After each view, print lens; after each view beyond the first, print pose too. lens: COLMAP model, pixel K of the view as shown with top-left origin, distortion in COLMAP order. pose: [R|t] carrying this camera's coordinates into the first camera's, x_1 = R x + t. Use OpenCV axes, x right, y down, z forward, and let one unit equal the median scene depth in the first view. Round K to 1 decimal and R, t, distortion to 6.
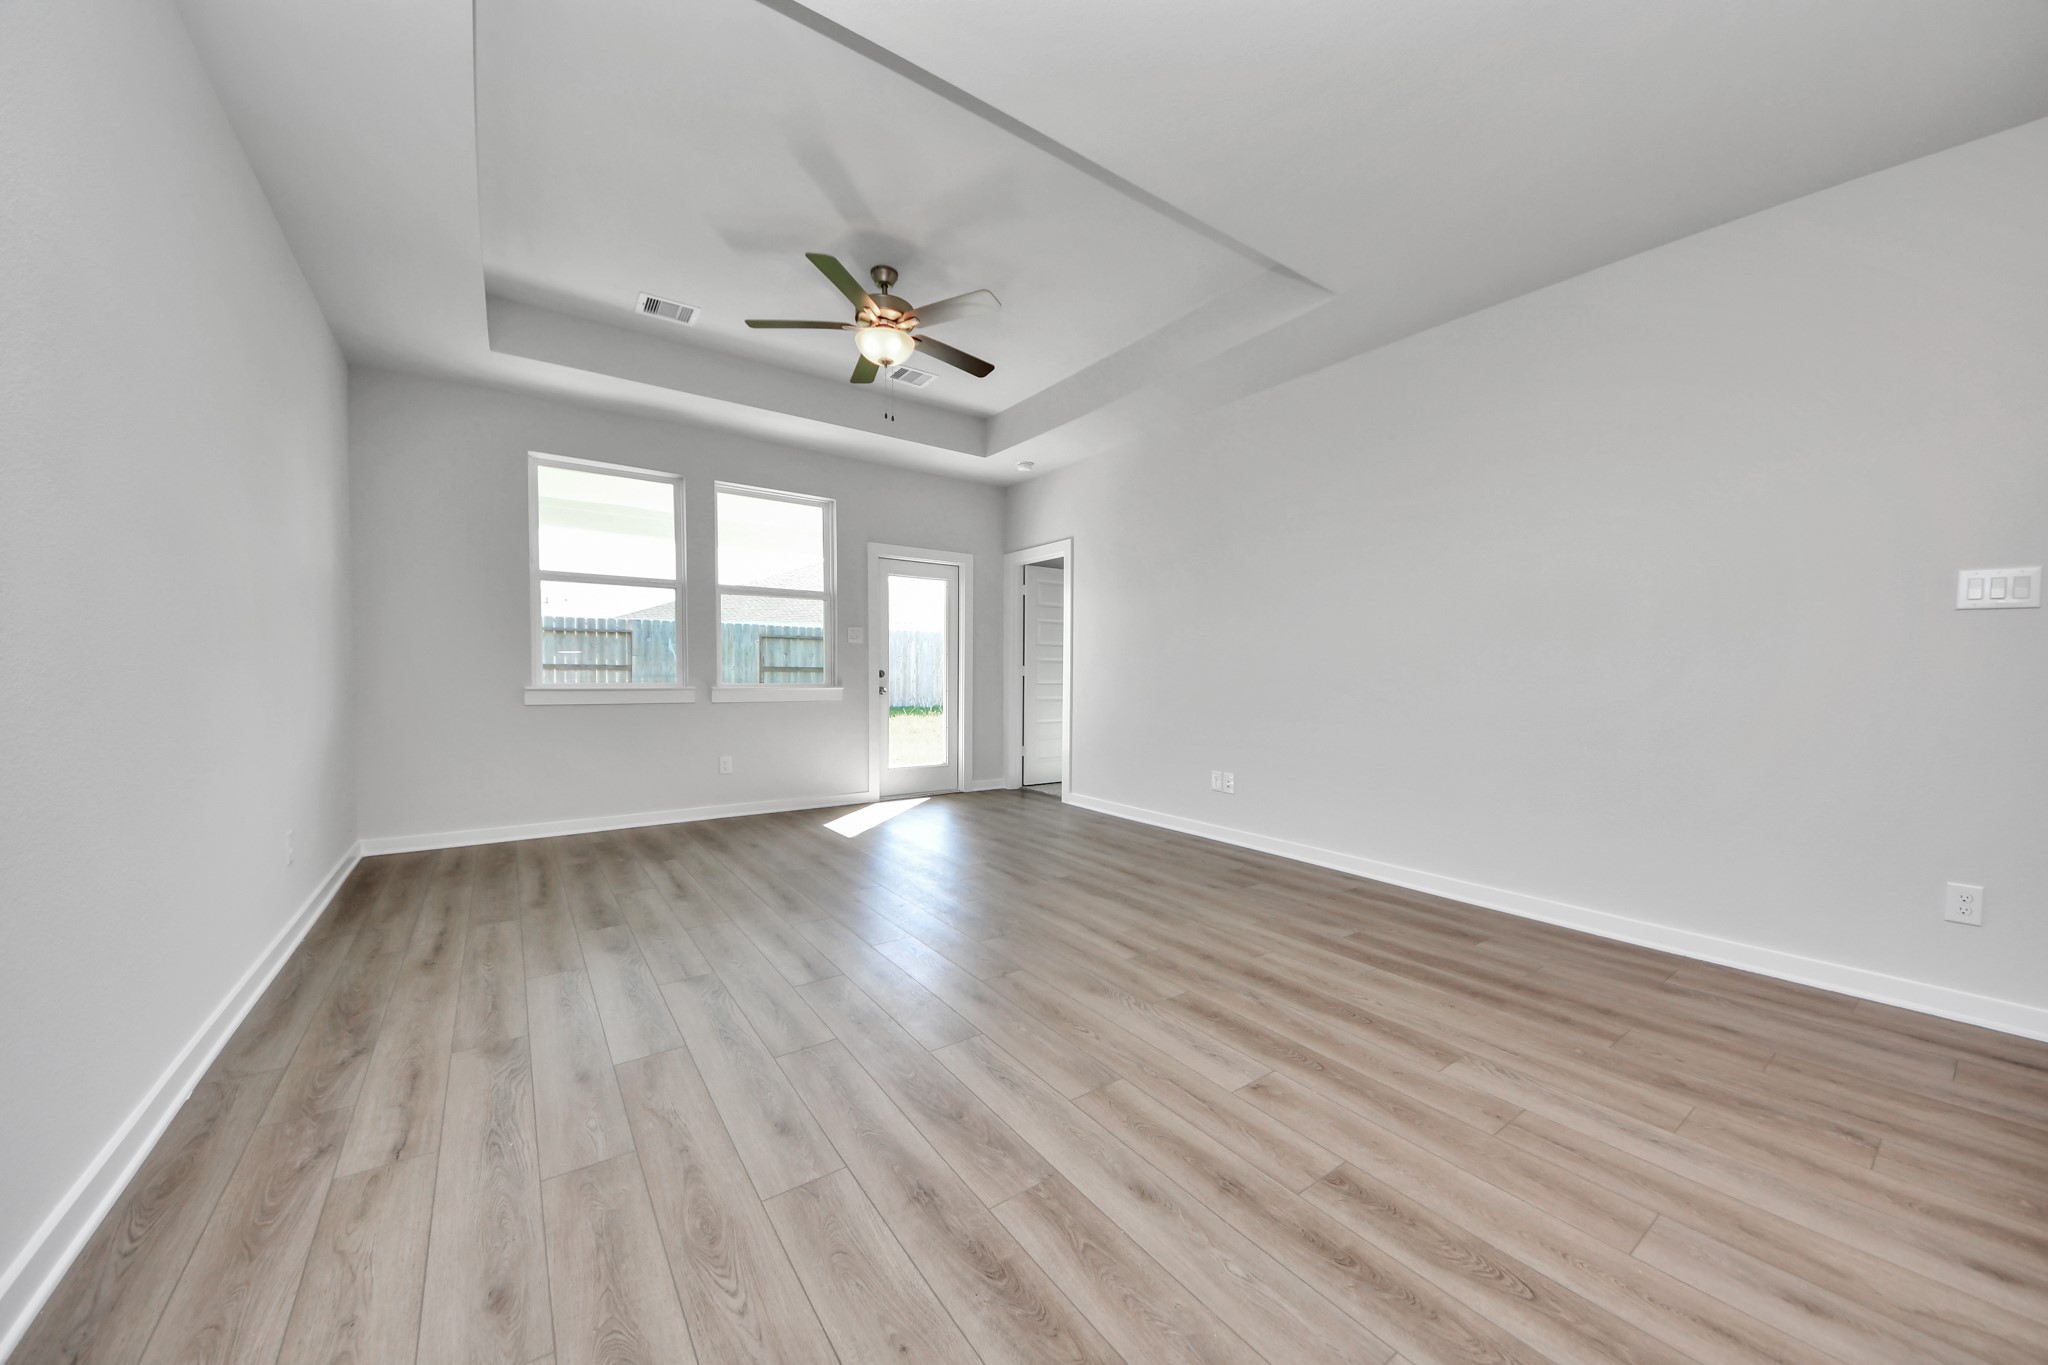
lens RADIAL K [[732.0, 0, 1038.1], [0, 732.0, 693.4], [0, 0, 1]] dist [0.008358, -0.007561]
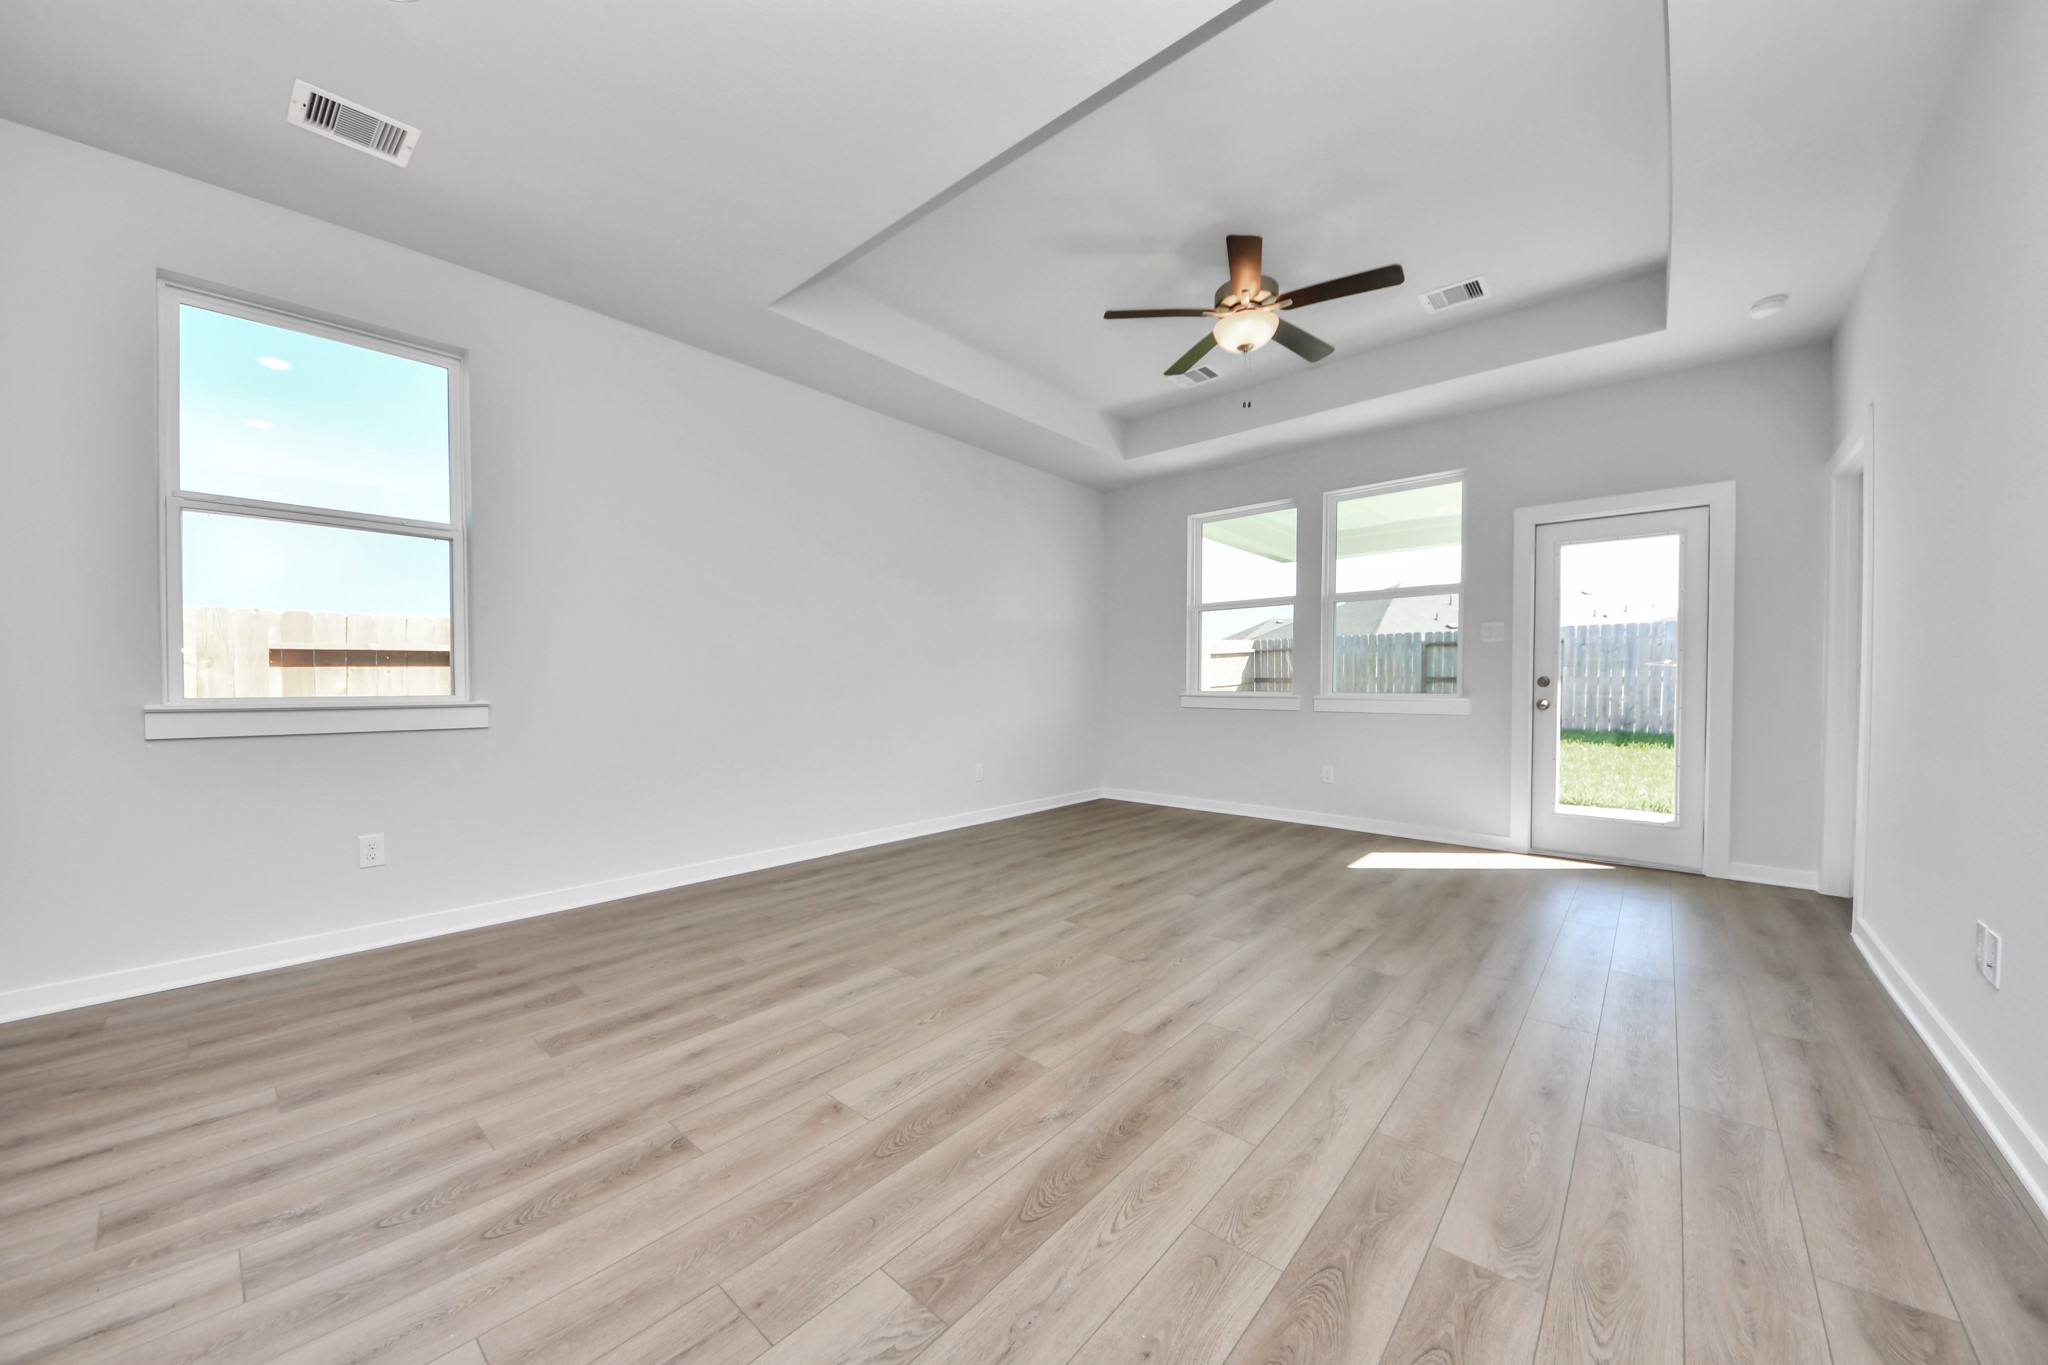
lens RADIAL K [[732.0, 0, 1011.6], [0, 732.0, 688.2], [0, 0, 1]] dist [0.008358, -0.007561]
pose [[0.211452, 0.003369, -0.977383, 0.756473], [-0.031559, 0.999496, -0.003383, -0.004216], [0.976879, 0.031561, 0.211452, 0.599792]]
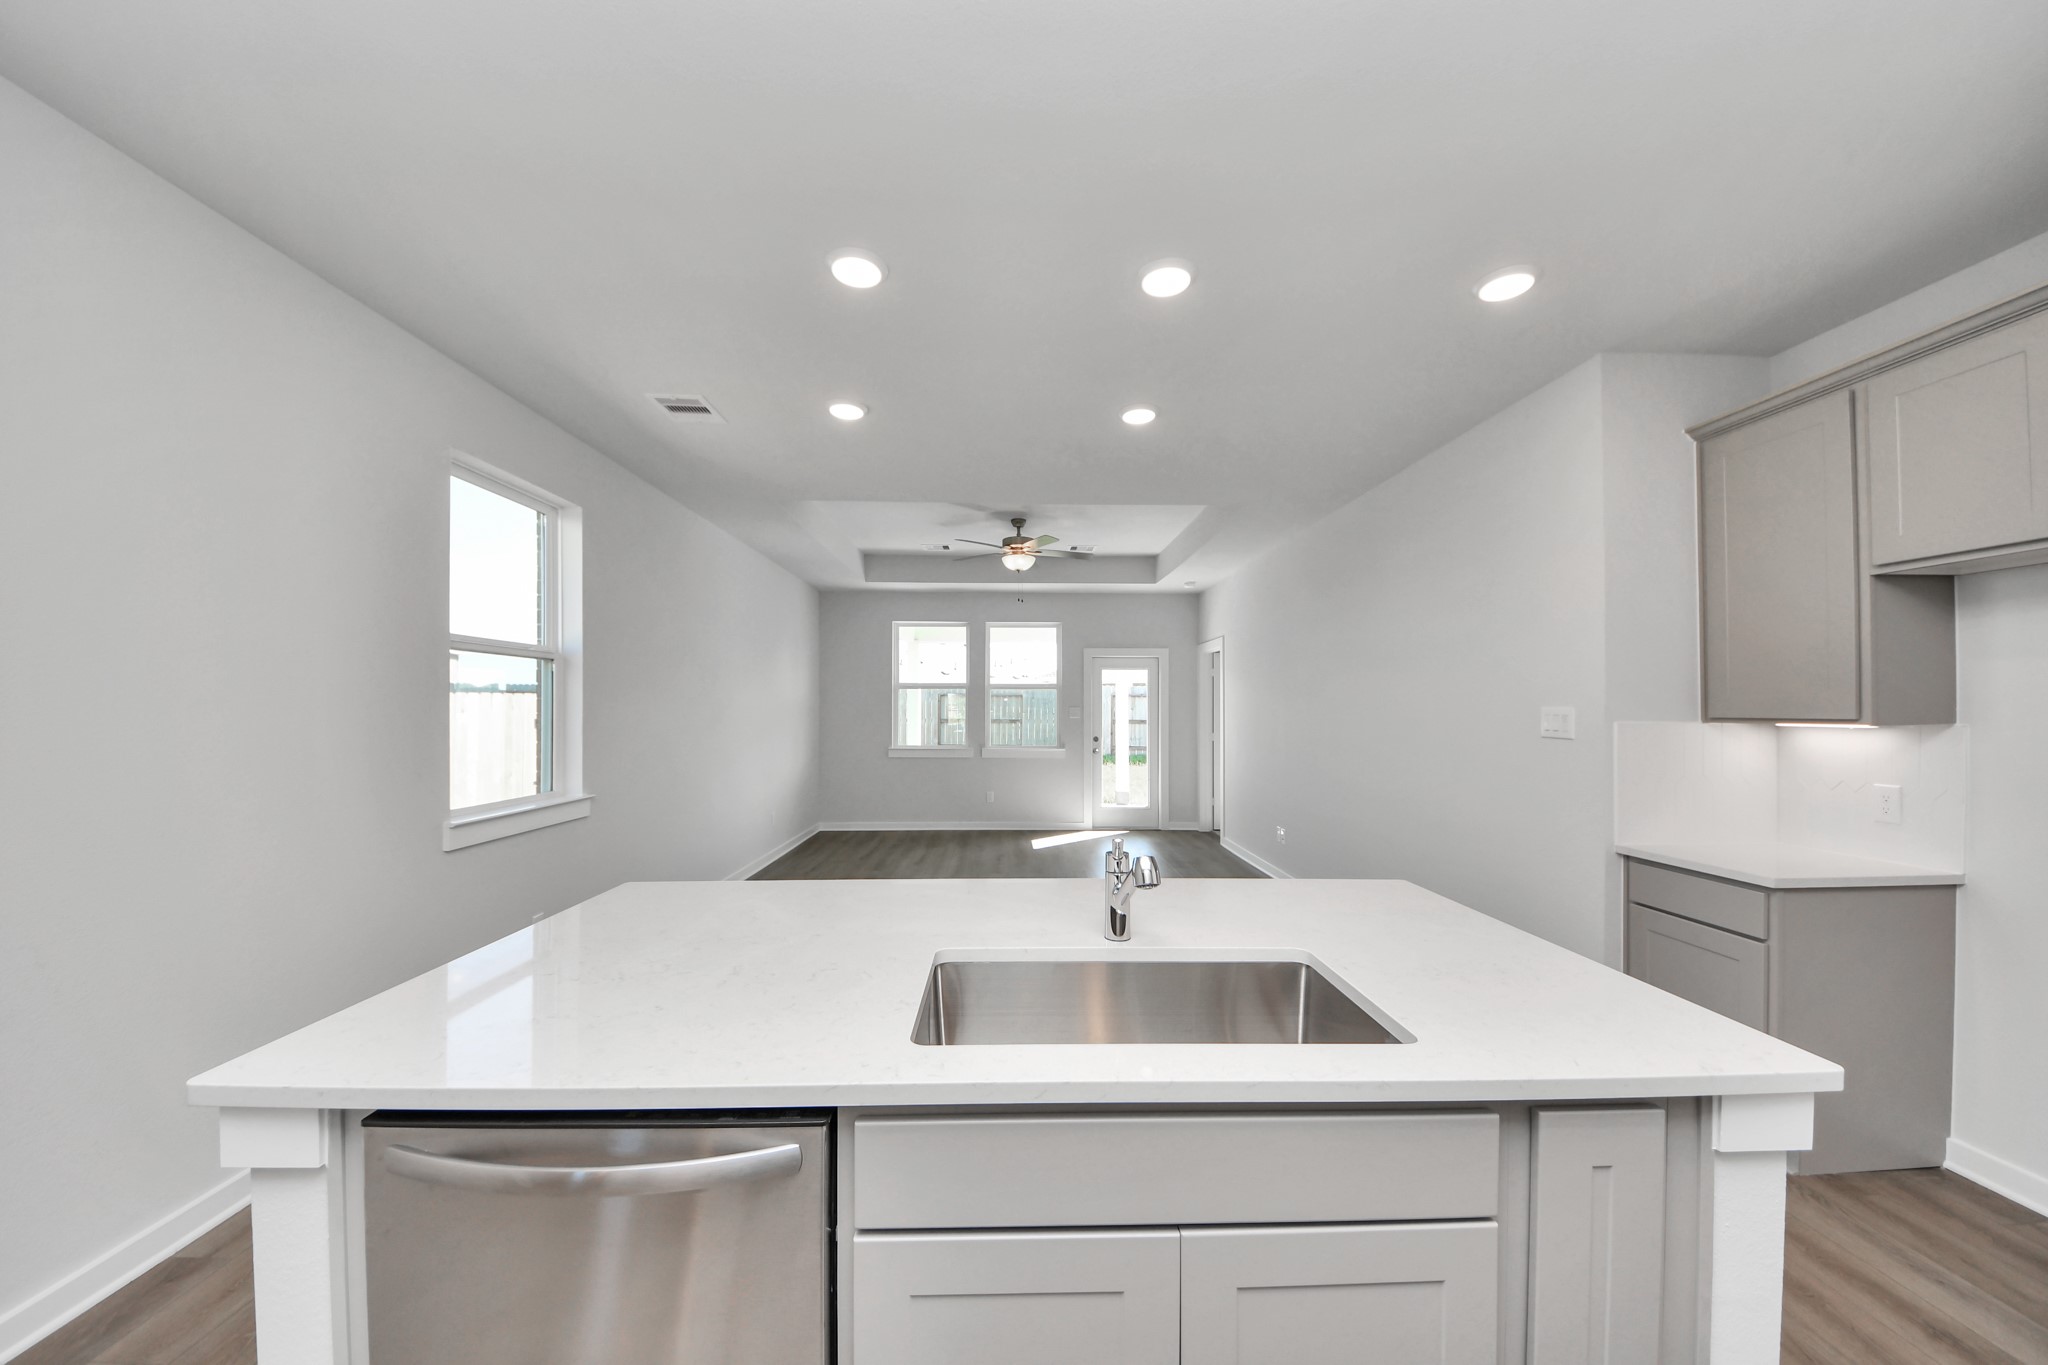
lens RADIAL K [[732.0, 0, 1014.7], [0, 732.0, 701.1], [0, 0, 1]] dist [0.008358, -0.007561]
pose [[0.817161, -0.012864, -0.576266, 0.899069], [-0.011113, 0.999213, -0.038065, -0.087351], [0.576302, 0.037509, 0.816376, -0.470790]]
